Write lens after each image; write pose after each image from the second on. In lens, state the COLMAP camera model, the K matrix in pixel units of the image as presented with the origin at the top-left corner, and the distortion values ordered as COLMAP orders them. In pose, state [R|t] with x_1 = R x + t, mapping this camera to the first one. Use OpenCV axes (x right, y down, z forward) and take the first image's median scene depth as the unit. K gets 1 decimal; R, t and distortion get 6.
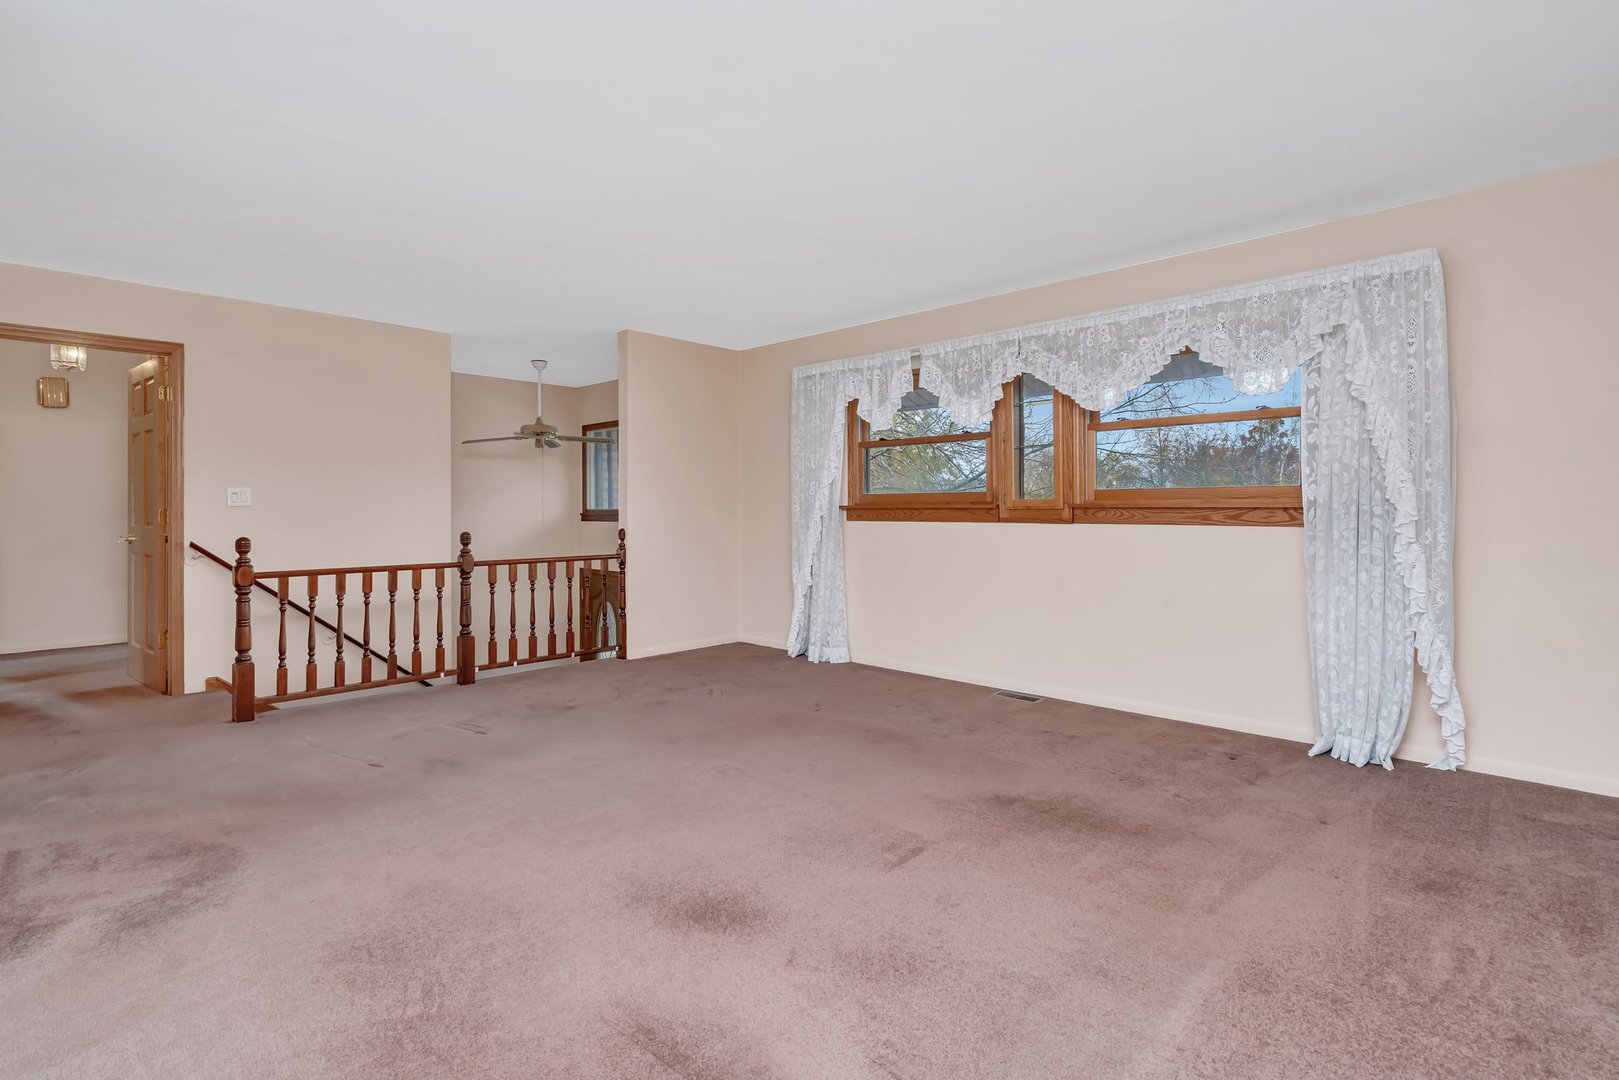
lens RADIAL K [[756.1, 0, 815.1], [0, 756.1, 508.1], [0, 0, 1]] dist [-0.008715, 0.005469]
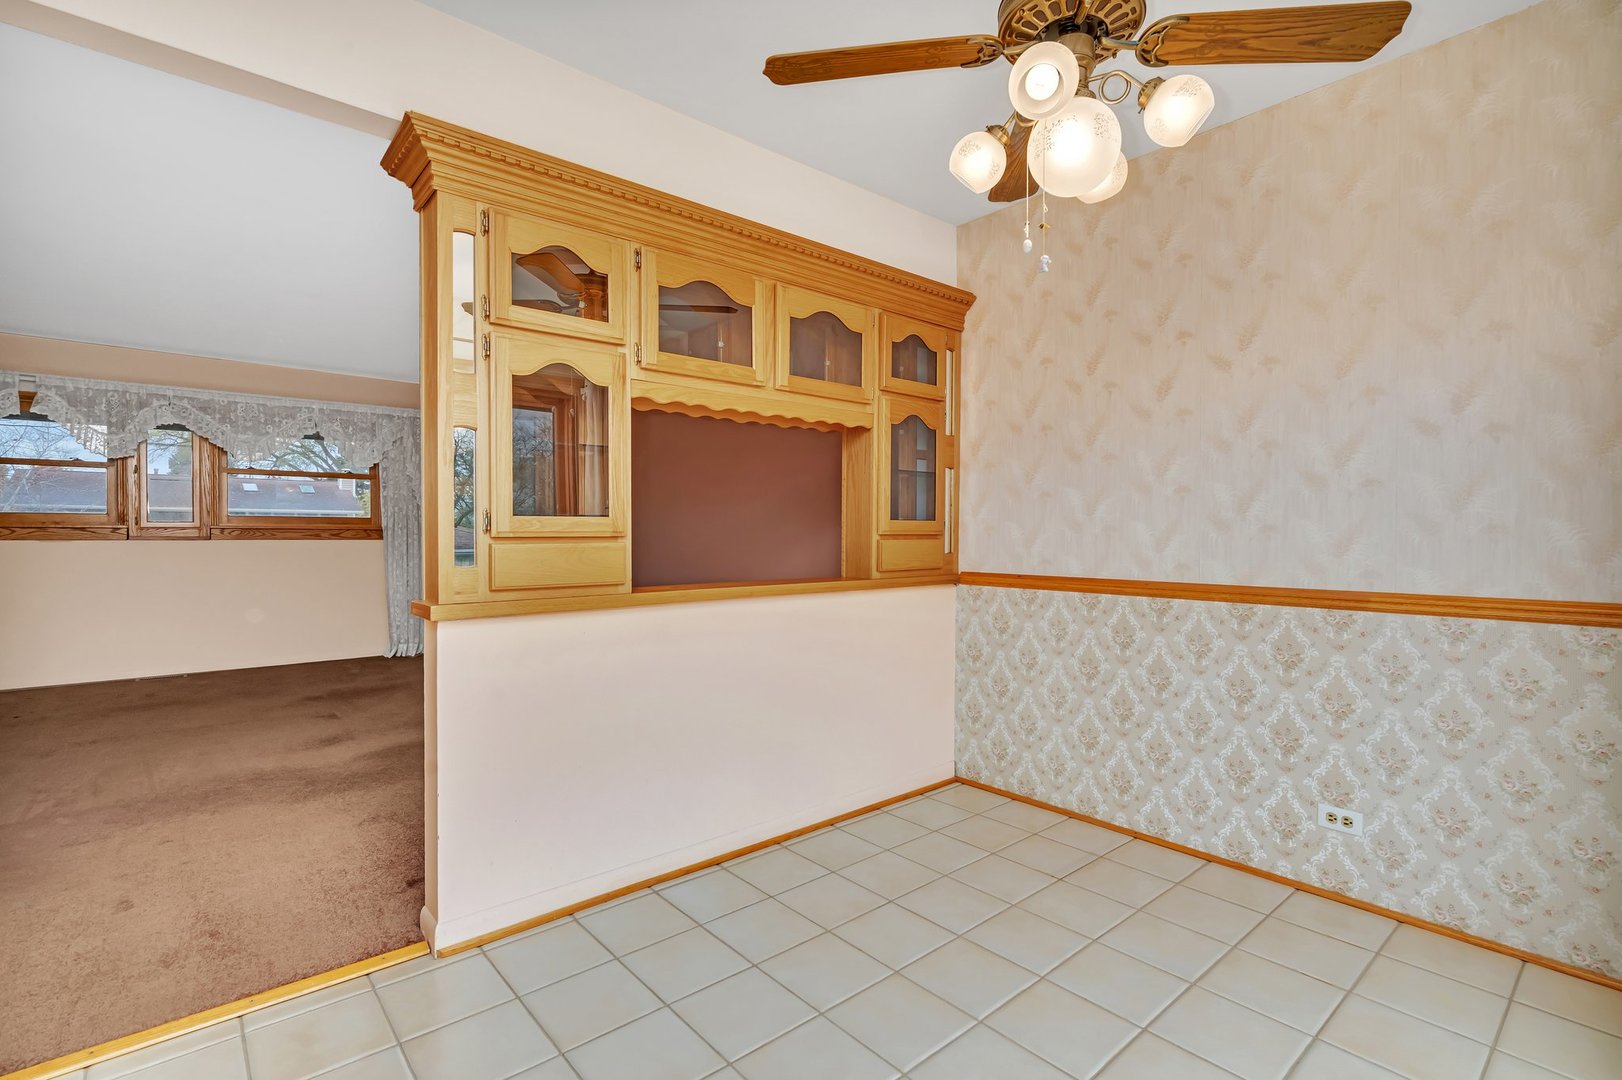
lens RADIAL K [[757.5, 0, 803.2], [0, 757.5, 544.7], [0, 0, 1]] dist [-0.008715, 0.005469]
pose [[0.099302, -0.010676, 0.995000, -0.766368], [-0.007466, 0.999906, 0.011474, 0.004549], [-0.995029, -0.008569, 0.099213, -0.163217]]
